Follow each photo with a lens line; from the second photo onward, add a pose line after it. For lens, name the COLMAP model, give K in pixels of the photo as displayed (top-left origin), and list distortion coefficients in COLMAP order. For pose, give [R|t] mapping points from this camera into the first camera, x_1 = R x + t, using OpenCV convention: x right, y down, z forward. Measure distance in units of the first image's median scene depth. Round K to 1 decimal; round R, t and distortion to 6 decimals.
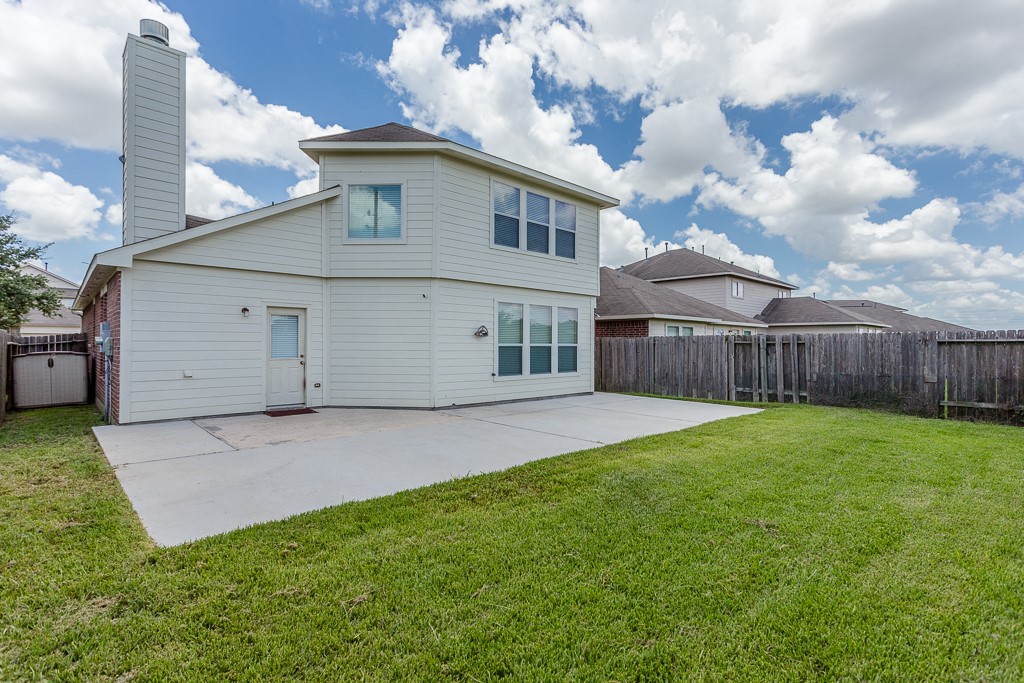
lens RADIAL K [[488.9, 0, 503.9], [0, 488.9, 346.5], [0, 0, 1]] dist [-0.000019, 0.002370]
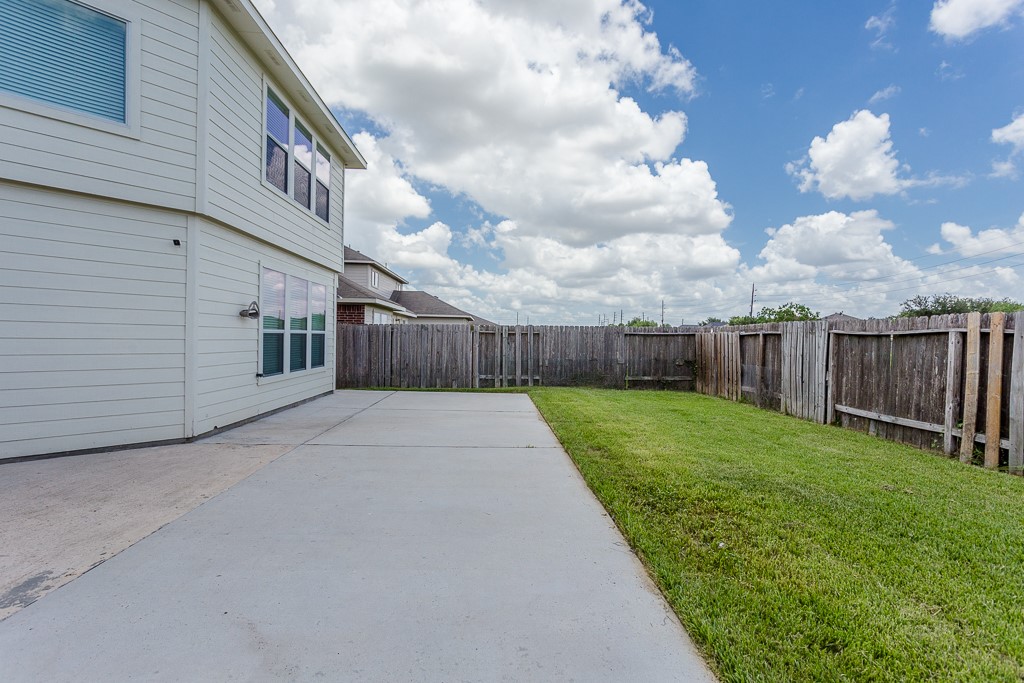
lens RADIAL K [[488.9, 0, 508.3], [0, 488.9, 334.8], [0, 0, 1]] dist [-0.000019, 0.002370]
pose [[0.645878, 0.009228, 0.763385, -0.282191], [-0.010240, 0.999942, -0.003423, 0.000855], [-0.763372, -0.005606, 0.645935, 0.280027]]
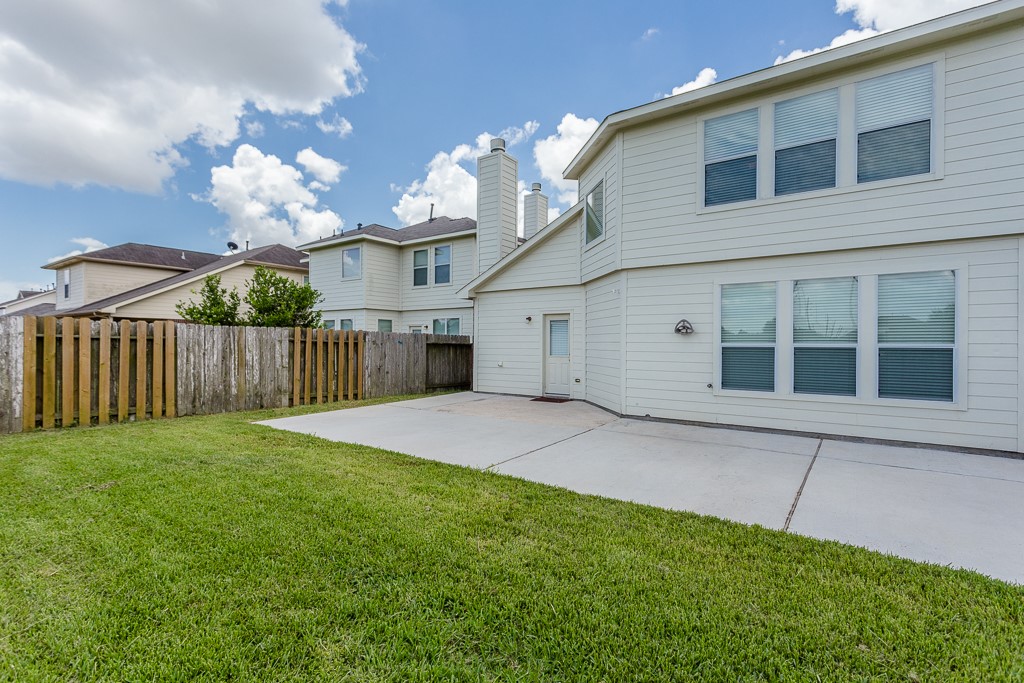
lens RADIAL K [[488.9, 0, 513.7], [0, 488.9, 344.3], [0, 0, 1]] dist [-0.000019, 0.002370]
pose [[0.211150, -0.001006, -0.977453, 0.569735], [-0.005975, 0.999979, -0.002320, -0.000775], [0.977435, 0.006330, 0.211140, 0.506133]]
